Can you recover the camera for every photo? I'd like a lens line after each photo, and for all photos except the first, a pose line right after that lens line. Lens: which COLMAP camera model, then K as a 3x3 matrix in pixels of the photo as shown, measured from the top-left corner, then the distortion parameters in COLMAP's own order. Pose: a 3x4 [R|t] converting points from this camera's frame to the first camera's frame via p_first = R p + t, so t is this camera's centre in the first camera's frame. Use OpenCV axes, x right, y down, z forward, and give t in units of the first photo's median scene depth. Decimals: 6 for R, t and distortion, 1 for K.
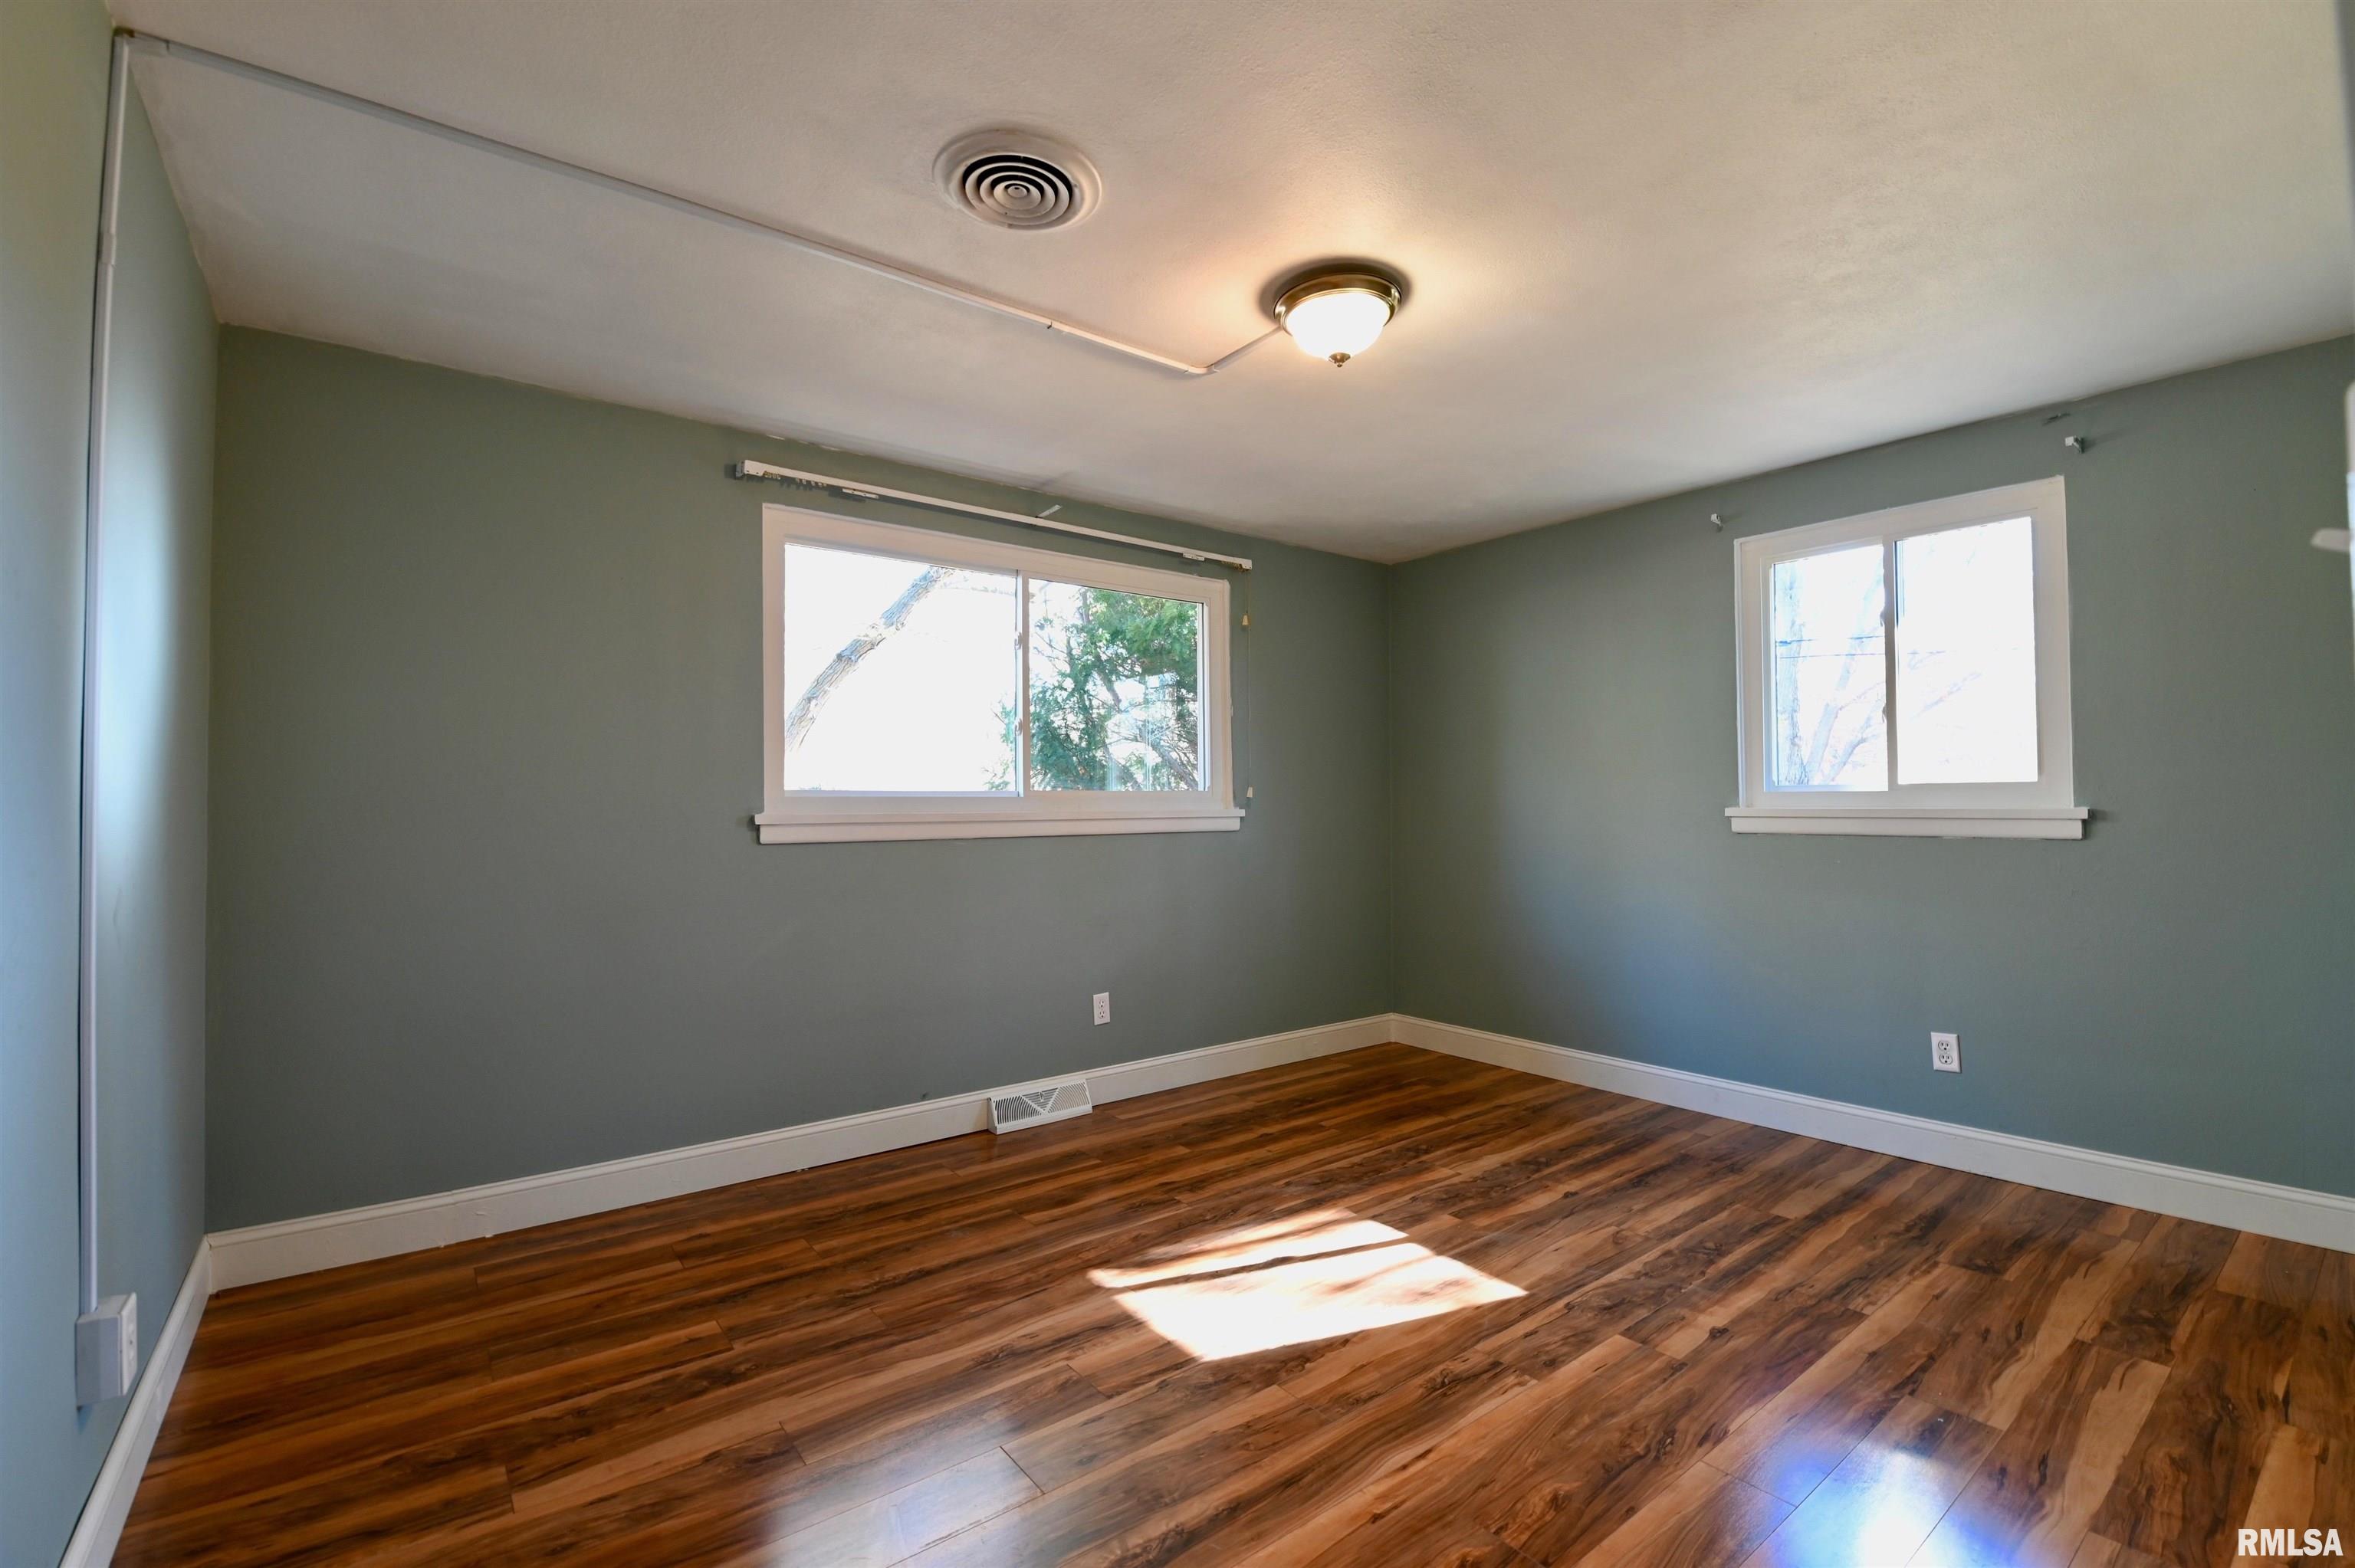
lens RADIAL K [[1006.8, 0, 1191.8], [0, 1006.8, 784.0], [0, 0, 1]] dist [-0.006695, -0.007717]
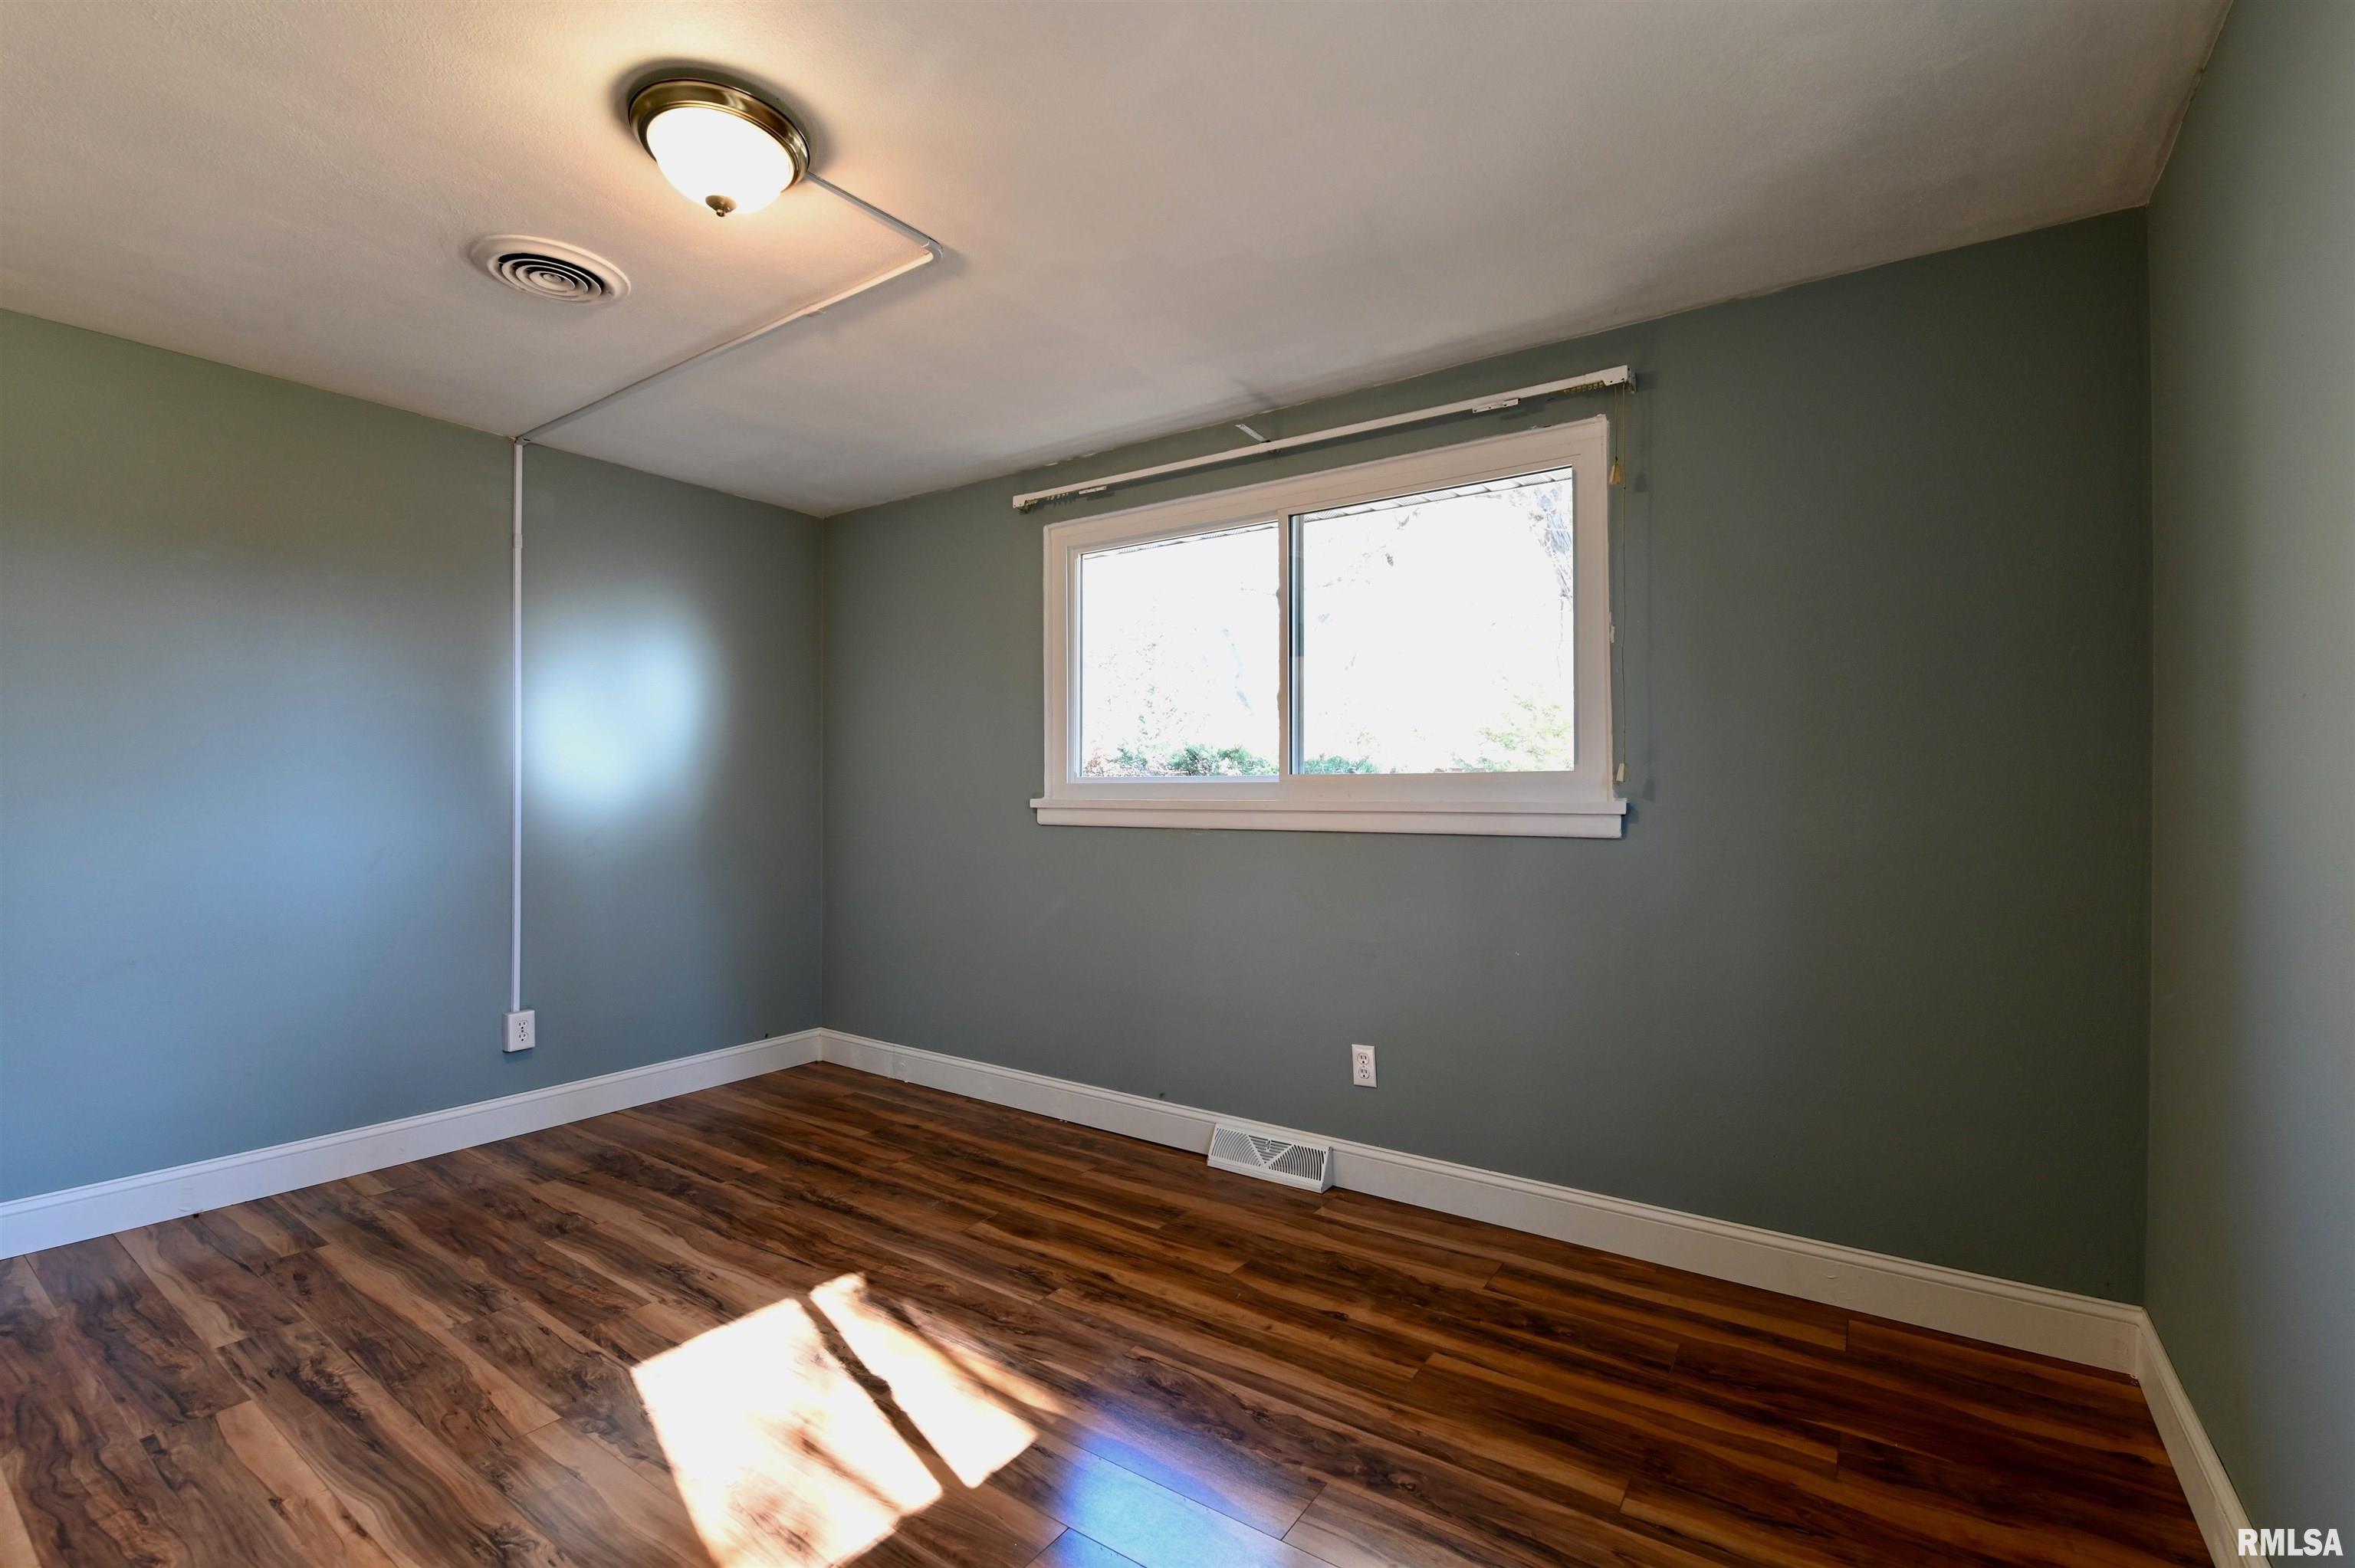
lens RADIAL K [[1006.8, 0, 1191.8], [0, 1006.8, 784.0], [0, 0, 1]] dist [-0.006695, -0.007717]
pose [[0.312629, -0.004120, -0.949867, 0.774408], [0.016359, 0.999866, 0.001048, 0.015908], [0.949735, -0.015866, 0.312654, 0.866159]]
